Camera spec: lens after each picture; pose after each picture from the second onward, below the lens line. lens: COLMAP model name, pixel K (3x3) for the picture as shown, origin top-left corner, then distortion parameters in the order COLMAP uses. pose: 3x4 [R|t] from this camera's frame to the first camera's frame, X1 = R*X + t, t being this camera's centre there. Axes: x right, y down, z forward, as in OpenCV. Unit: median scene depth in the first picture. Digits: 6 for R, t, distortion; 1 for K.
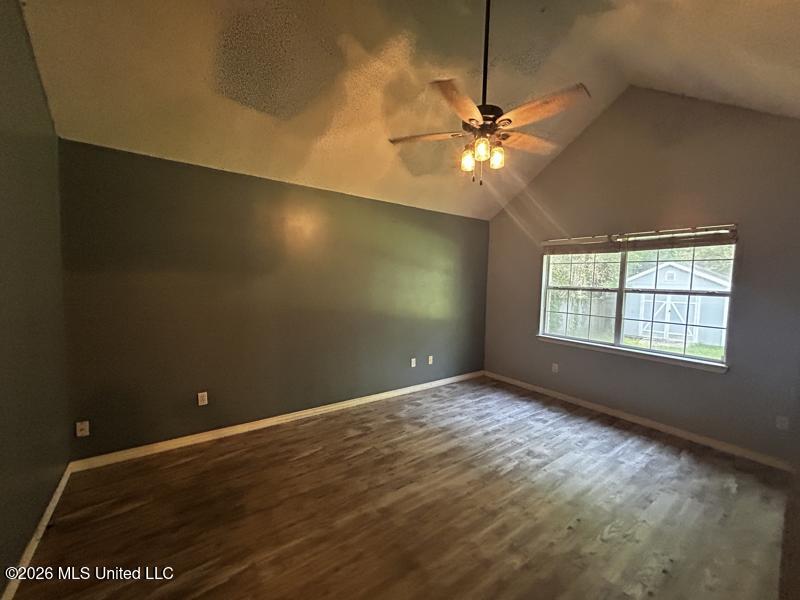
lens RADIAL K [[322.4, 0, 393.8], [0, 322.4, 298.3], [0, 0, 1]] dist [0.002481, 0.000933]
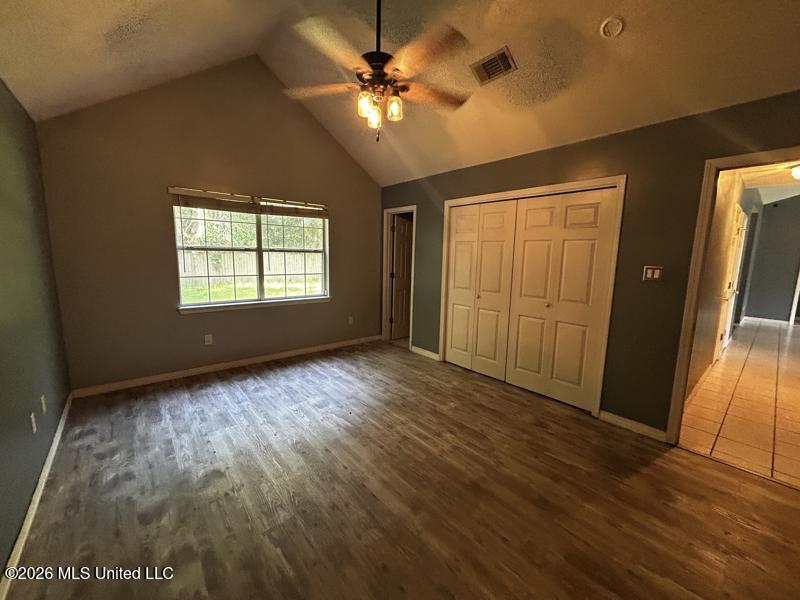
lens RADIAL K [[322.4, 0, 403.5], [0, 322.4, 296.0], [0, 0, 1]] dist [0.002481, 0.000933]
pose [[-0.083980, -0.157817, 0.983891, -0.485230], [0.034688, 0.986317, 0.161167, -0.031826], [-0.995863, 0.047664, -0.077357, 0.653655]]
